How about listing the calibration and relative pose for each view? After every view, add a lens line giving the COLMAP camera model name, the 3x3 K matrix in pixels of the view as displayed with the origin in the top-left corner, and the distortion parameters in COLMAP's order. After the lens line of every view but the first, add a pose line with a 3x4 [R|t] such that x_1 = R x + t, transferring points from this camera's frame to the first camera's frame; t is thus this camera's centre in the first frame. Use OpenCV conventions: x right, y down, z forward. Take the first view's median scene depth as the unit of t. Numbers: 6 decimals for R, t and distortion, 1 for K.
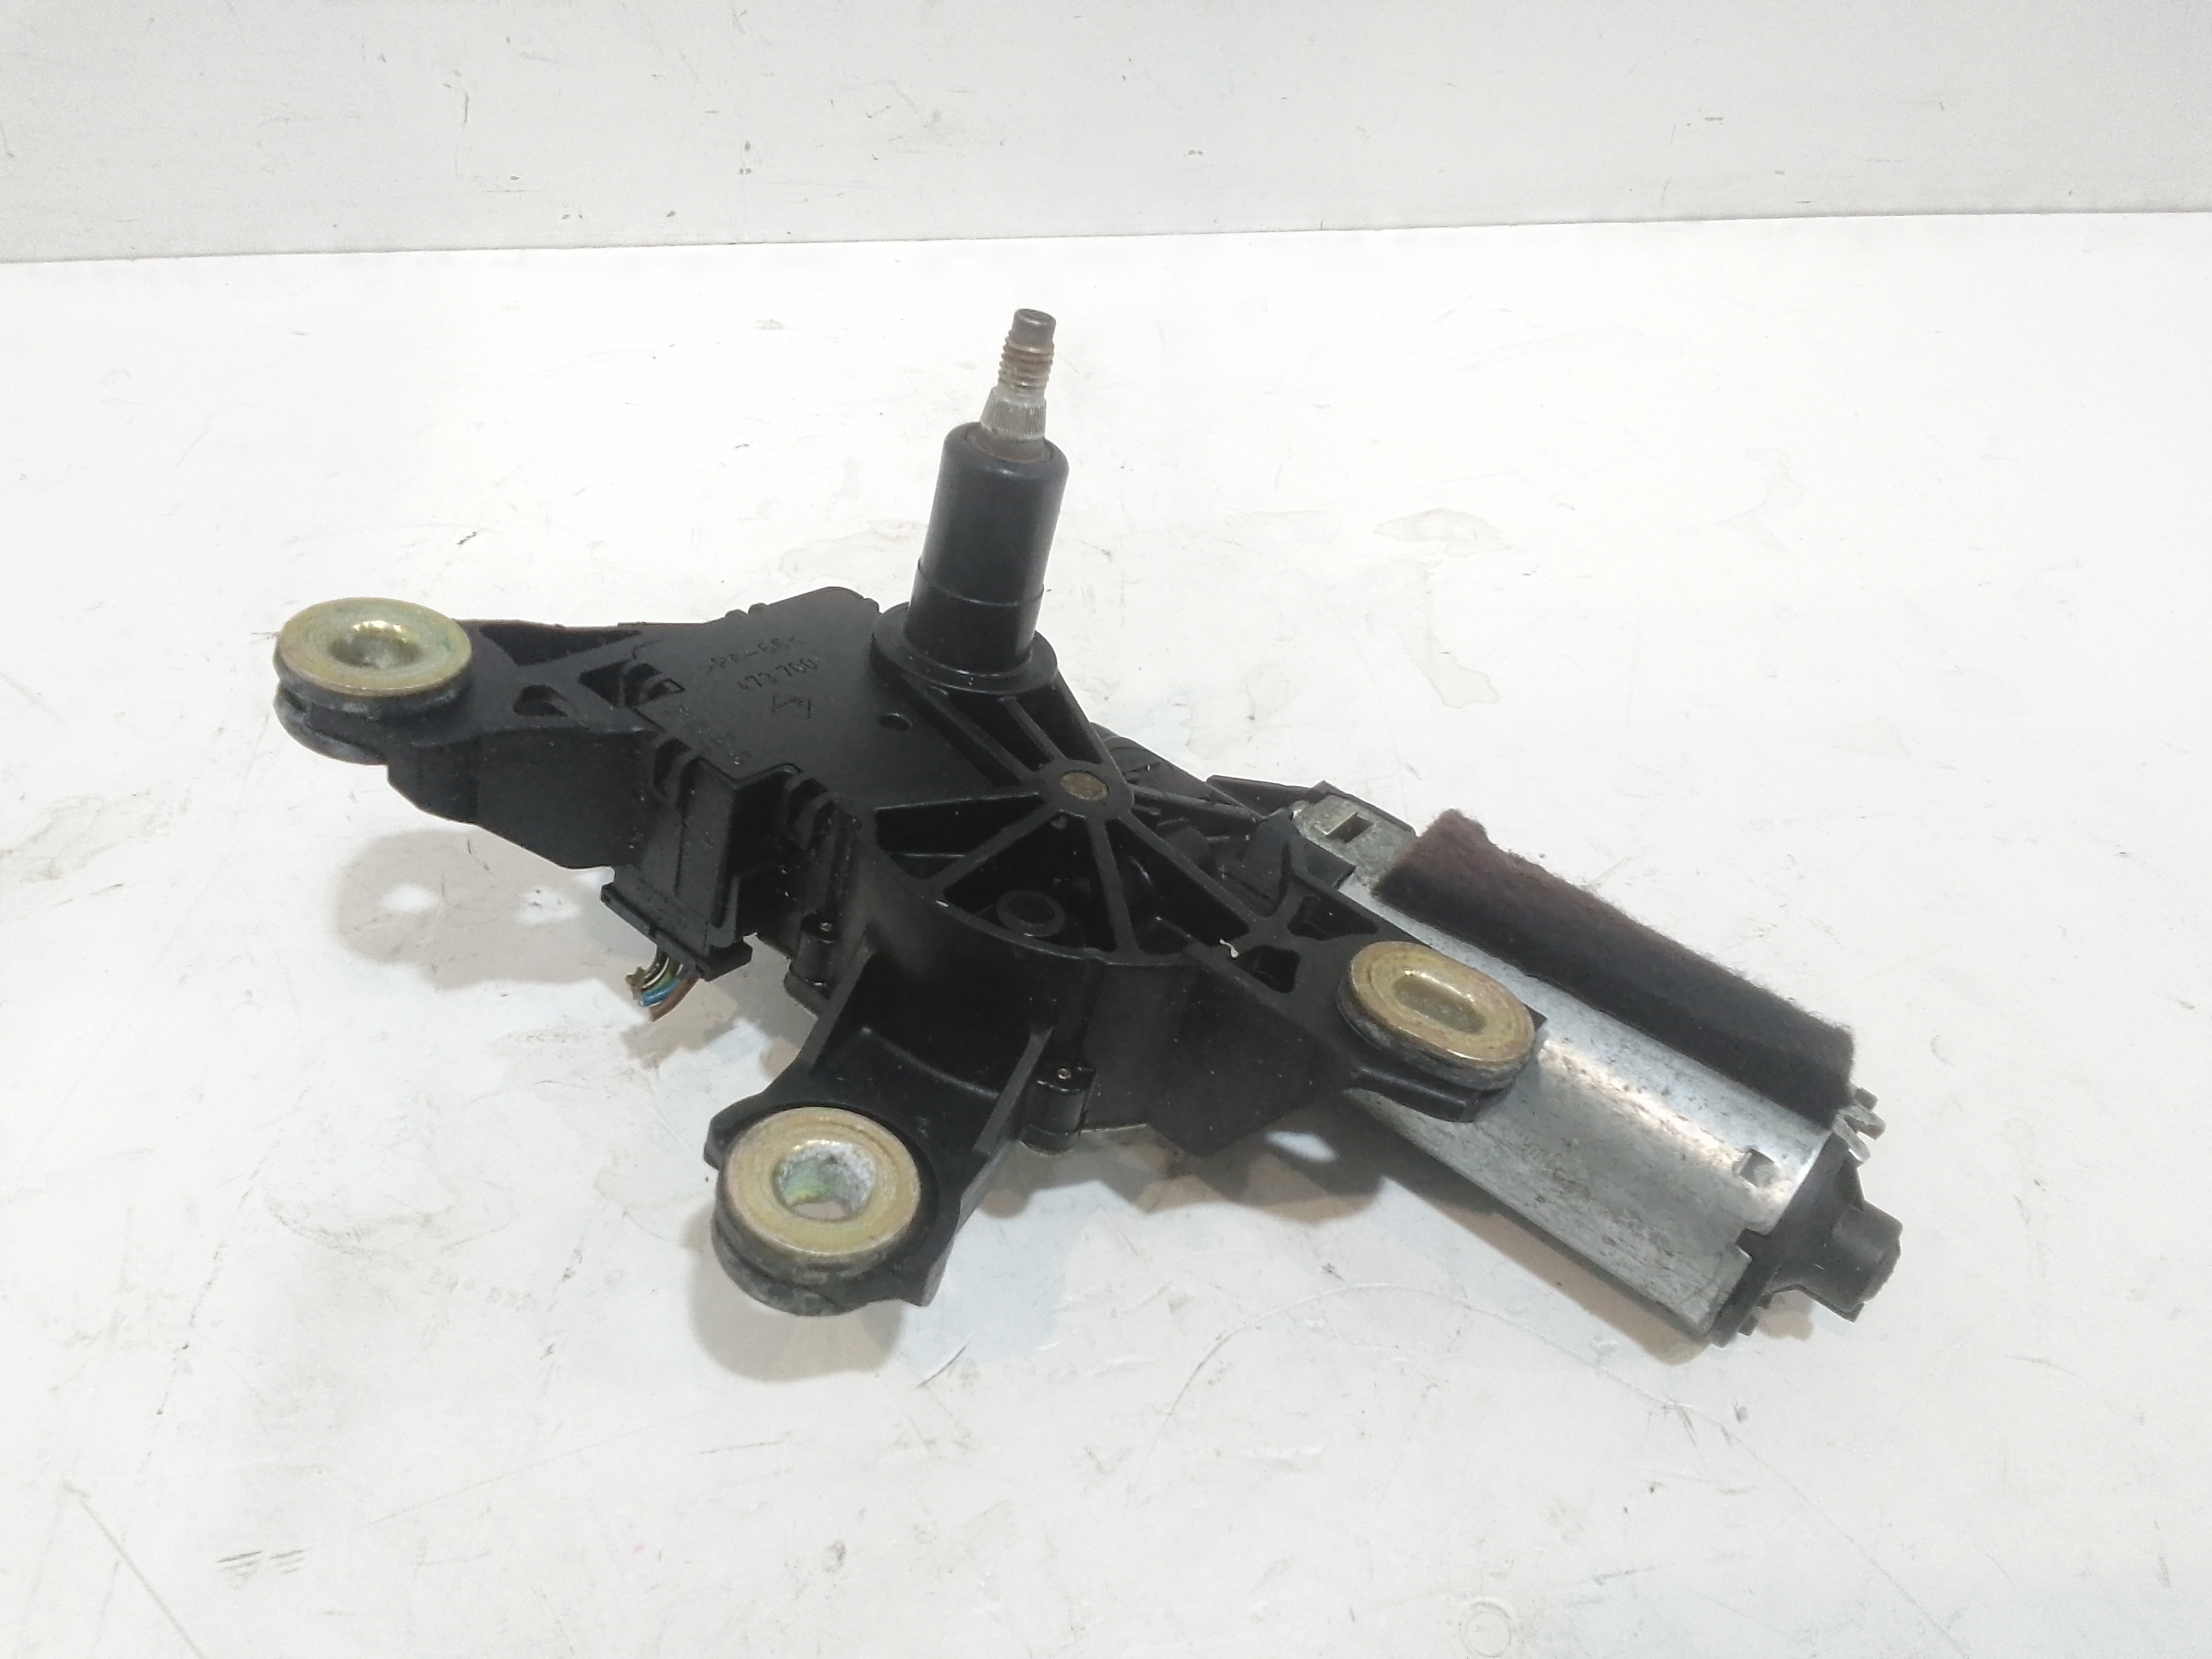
lens RADIAL K [[1672.6, 0, 1121.6], [0, 1672.6, 837.7], [0, 0, 1]] dist [0.054797, -0.097590]
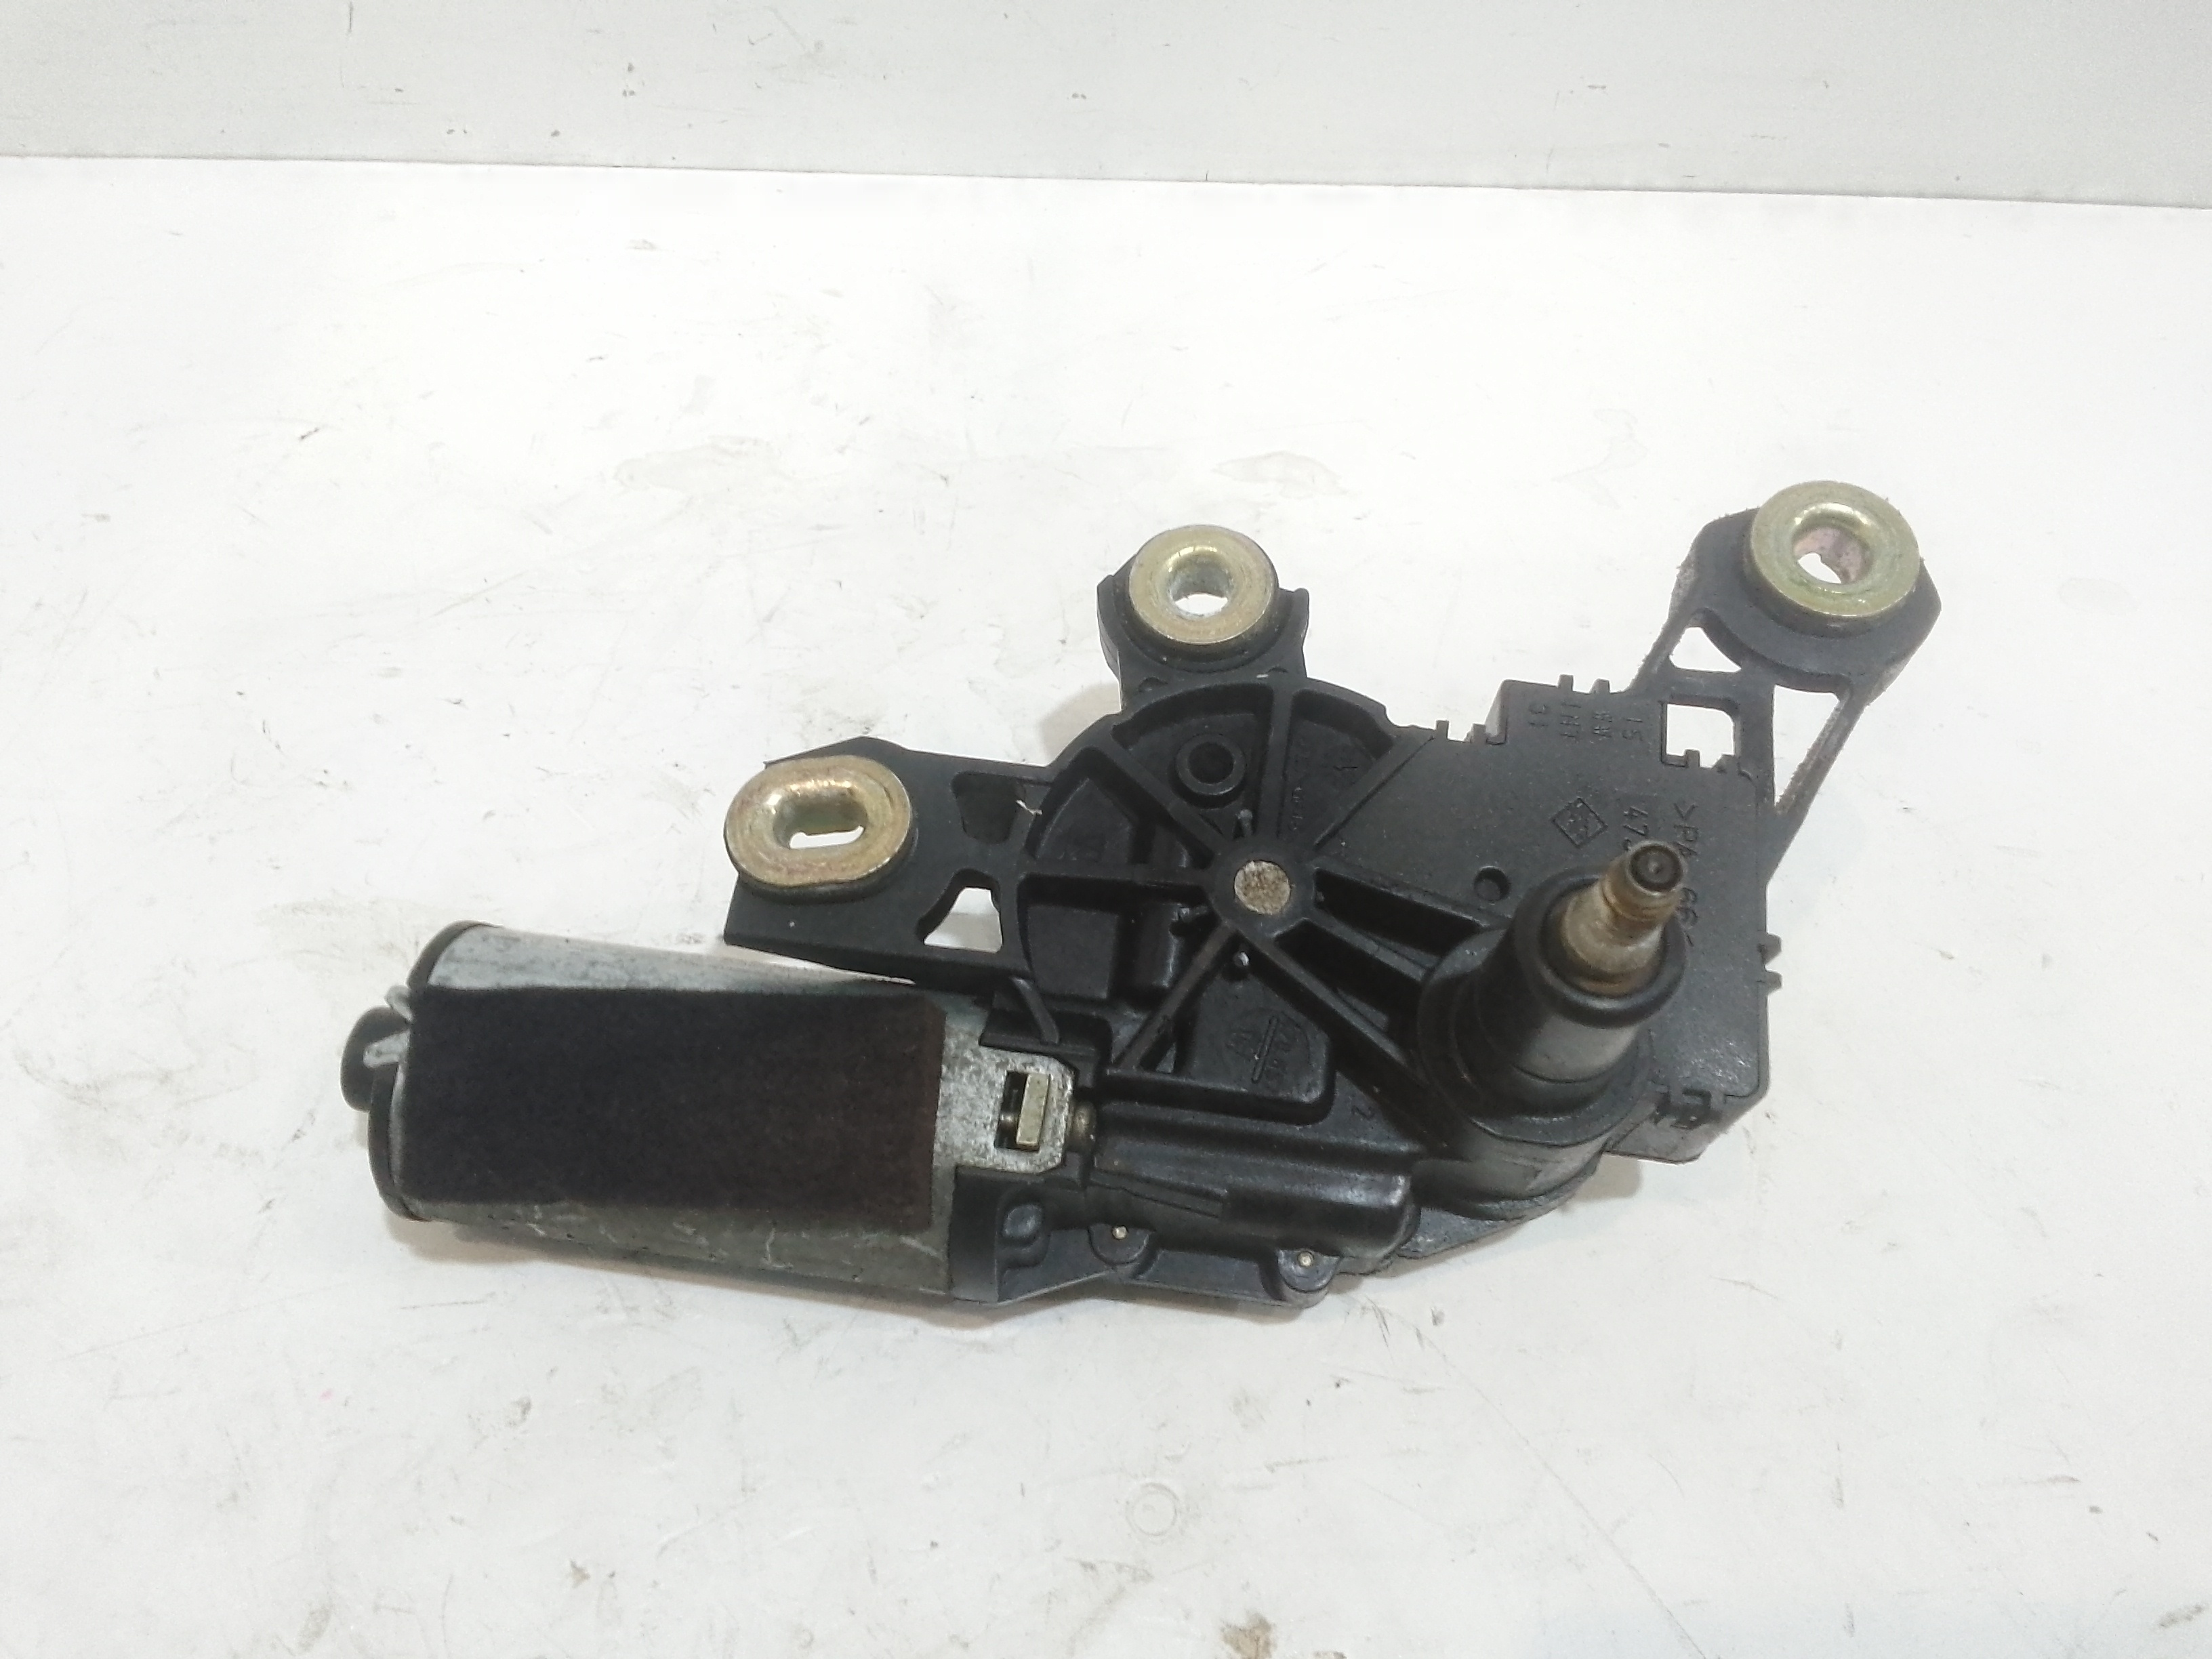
lens RADIAL K [[1672.6, 0, 1121.6], [0, 1672.6, 837.7], [0, 0, 1]] dist [0.054797, -0.097590]
pose [[0.998969, 0.045398, -0.000372, 0.141704], [-0.045397, 0.998968, 0.001394, 0.051952], [0.000435, -0.001376, 0.999999, -0.009451]]
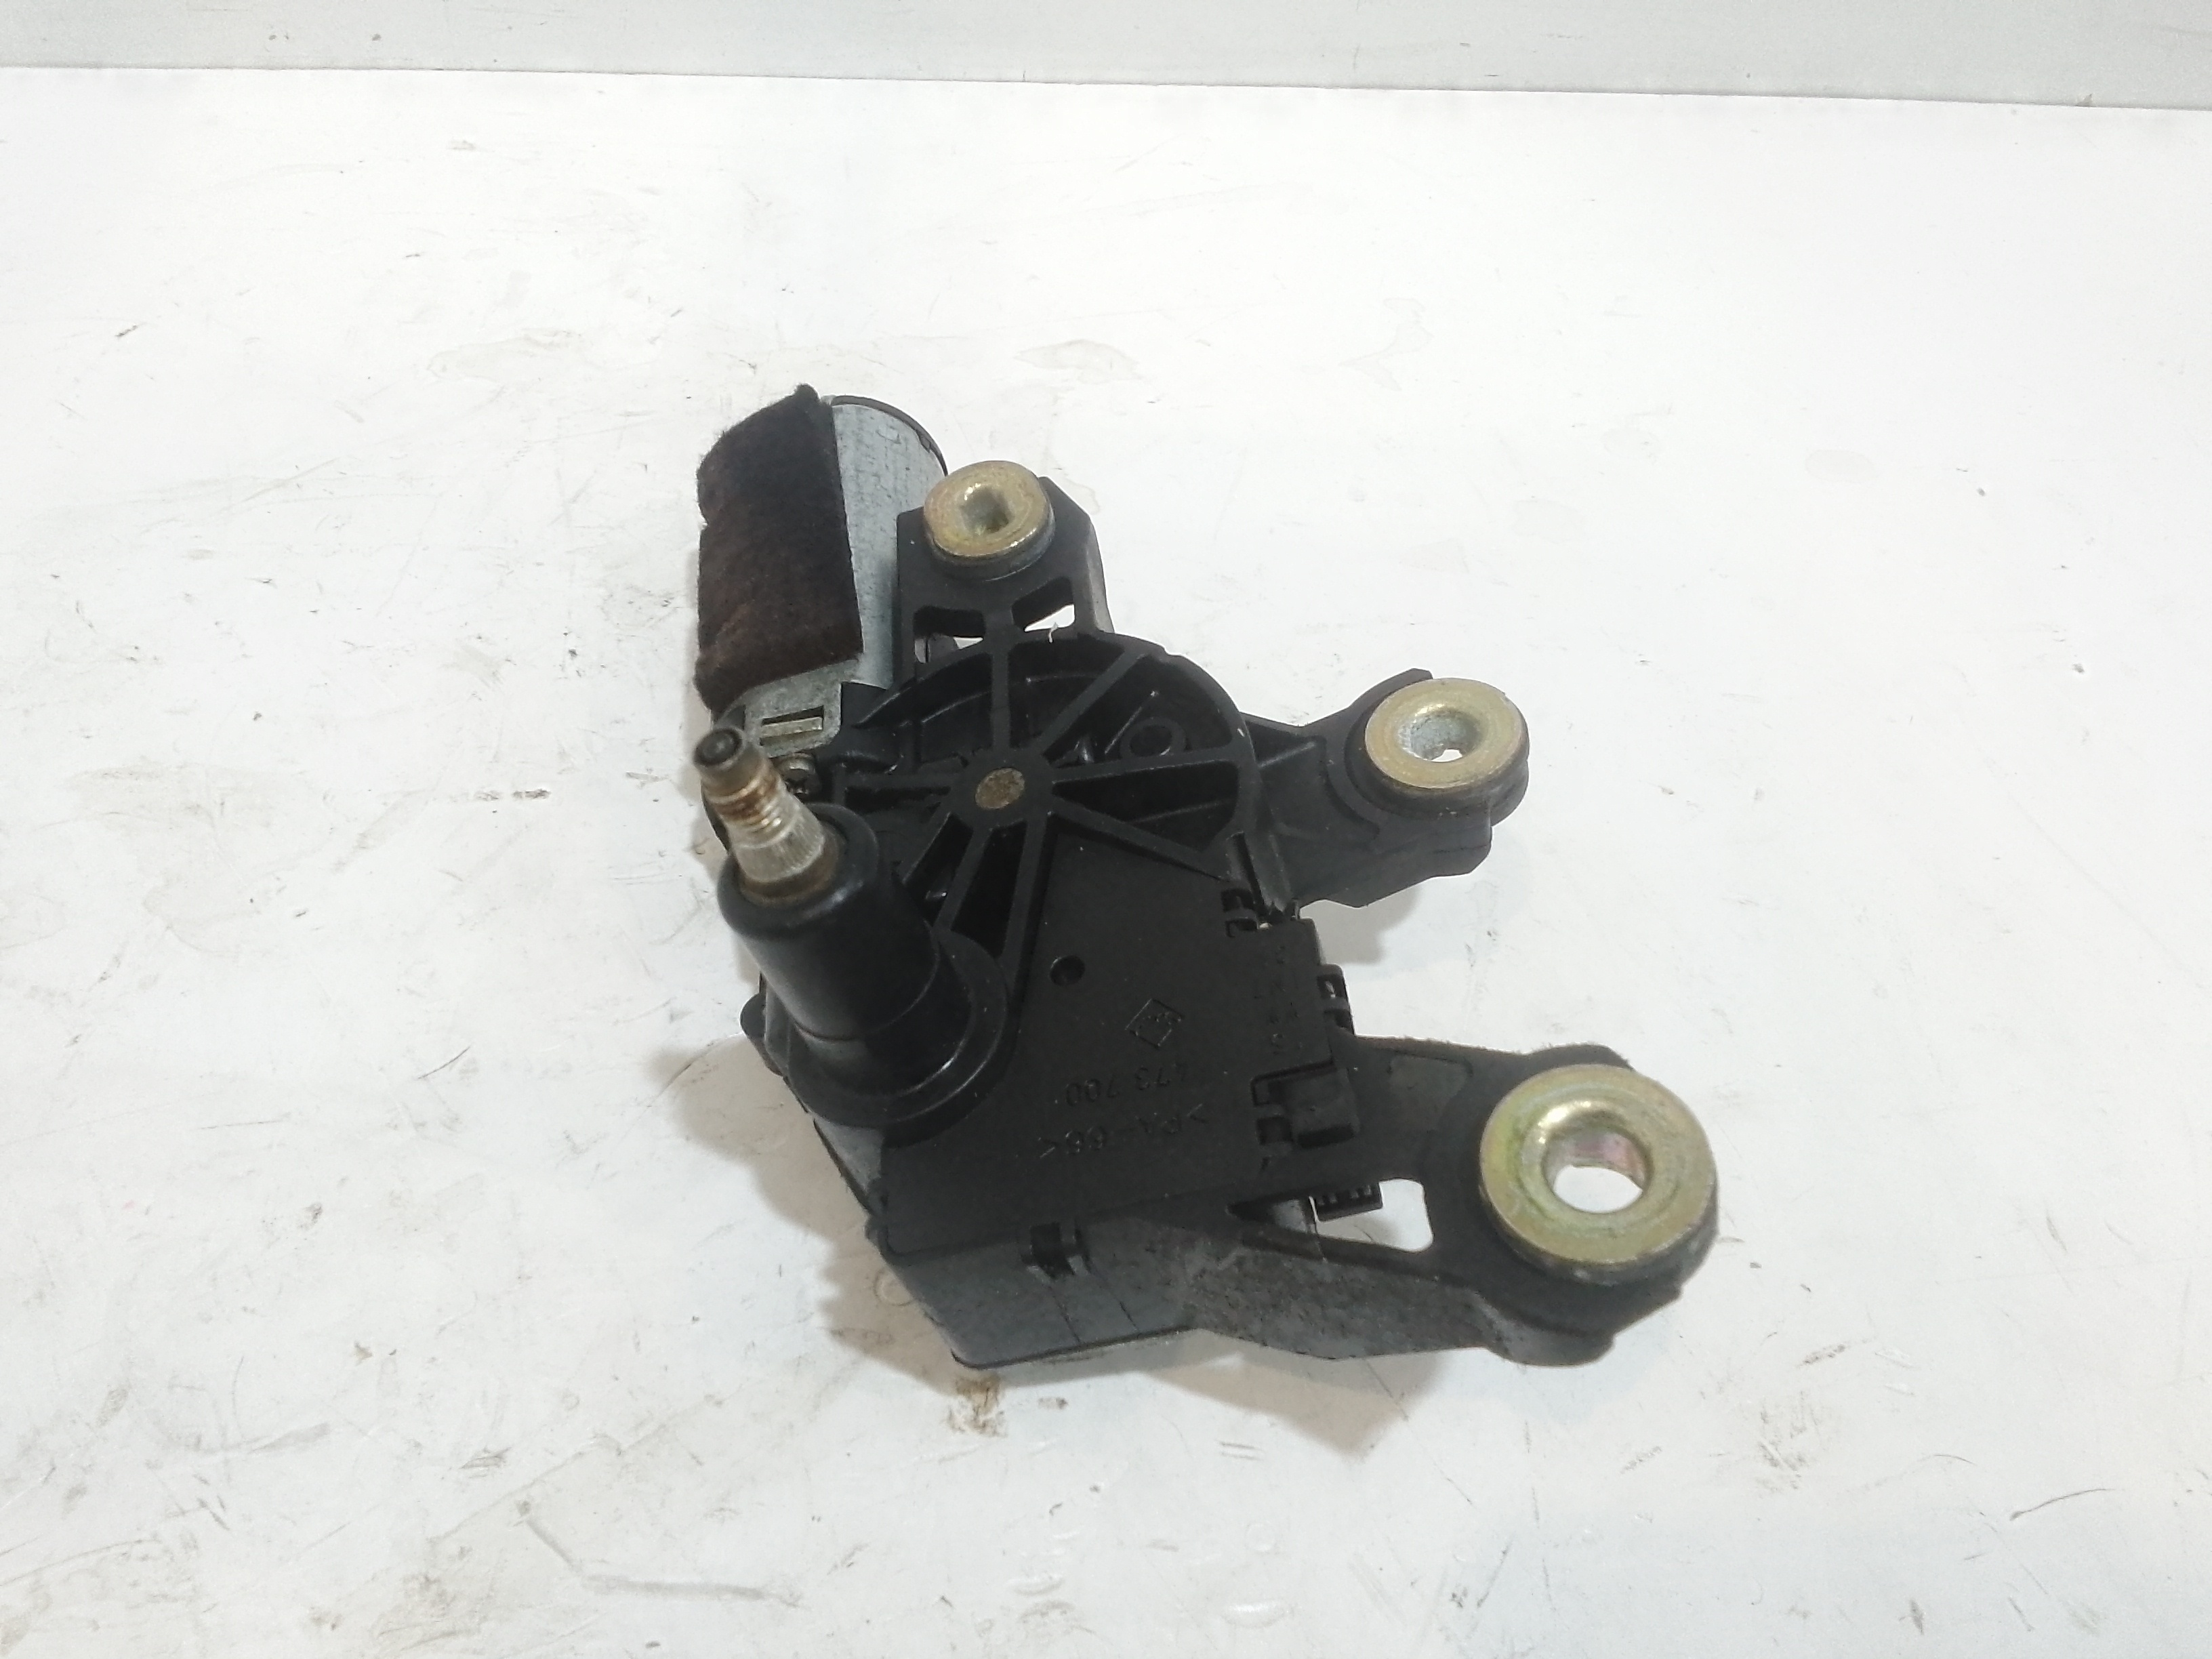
lens RADIAL K [[1672.6, 0, 1121.6], [0, 1672.6, 837.7], [0, 0, 1]] dist [0.054797, -0.097590]
pose [[0.998993, 0.025077, 0.037200, 0.248460], [-0.026377, 0.999044, 0.034864, 0.105093], [-0.036290, -0.035810, 0.998699, -0.081212]]
